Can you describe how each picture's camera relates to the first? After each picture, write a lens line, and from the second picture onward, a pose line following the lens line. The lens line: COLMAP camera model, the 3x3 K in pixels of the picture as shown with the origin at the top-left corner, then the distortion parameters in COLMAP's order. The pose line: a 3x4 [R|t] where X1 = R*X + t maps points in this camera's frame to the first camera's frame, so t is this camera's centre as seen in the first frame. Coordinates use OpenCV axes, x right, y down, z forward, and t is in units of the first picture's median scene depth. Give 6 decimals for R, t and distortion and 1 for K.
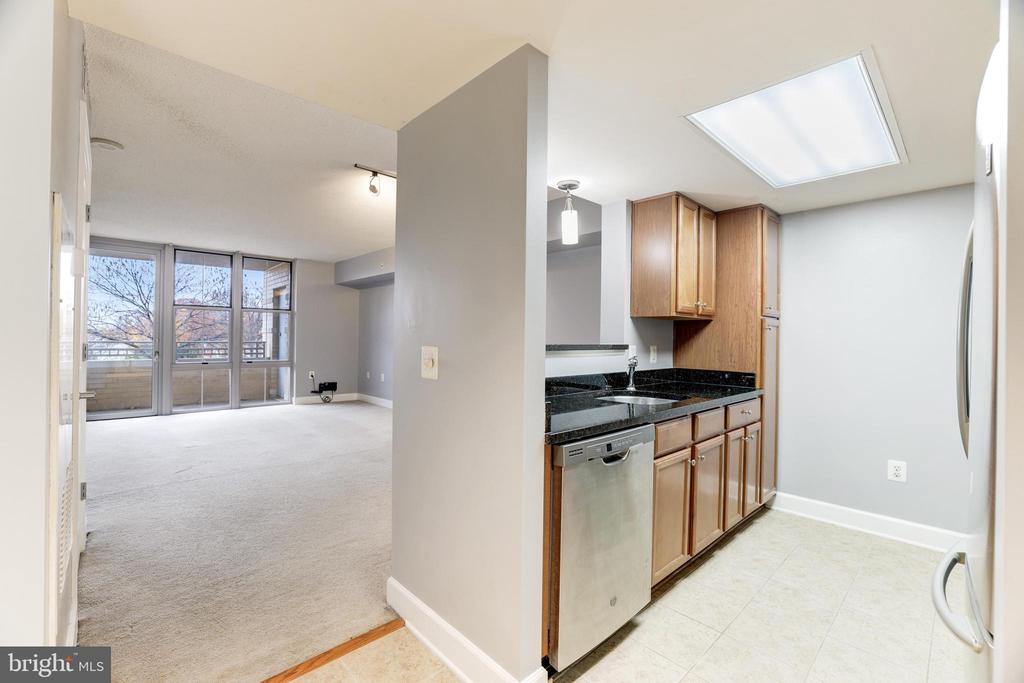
lens RADIAL K [[441.4, 0, 510.6], [0, 441.4, 336.2], [0, 0, 1]] dist [-0.033838, 0.000416]
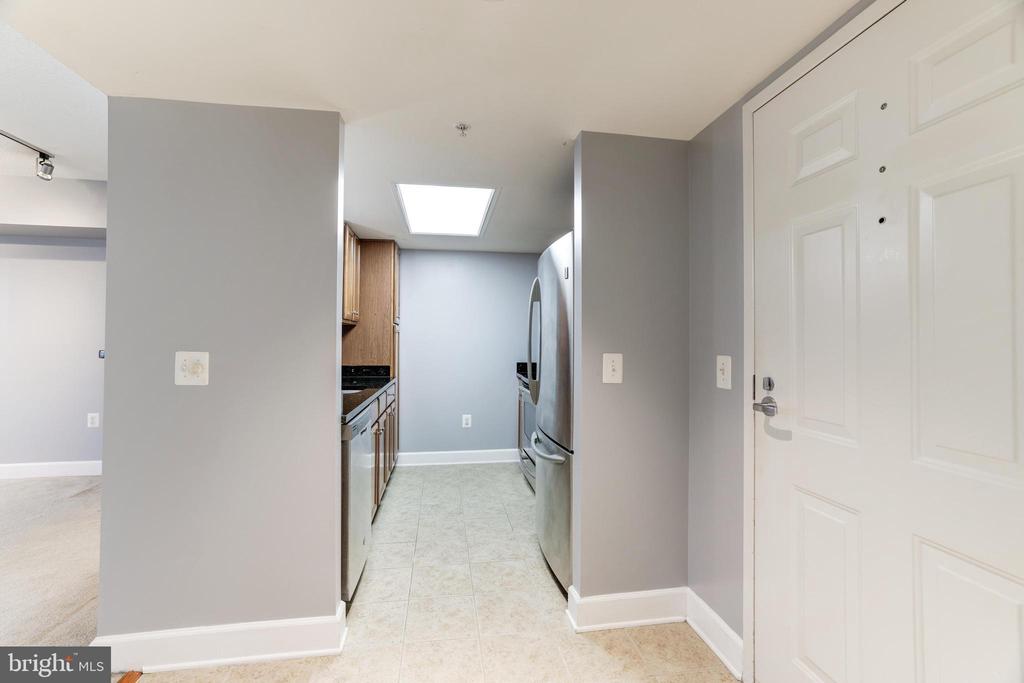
lens RADIAL K [[438.5, 0, 510.5], [0, 438.5, 335.3], [0, 0, 1]] dist [-0.030994, 0.016395]
pose [[0.563488, 0.000337, 0.826124, -0.143427], [0.000977, 0.999999, -0.001075, -0.002997], [-0.826124, 0.001413, 0.563487, -0.026770]]
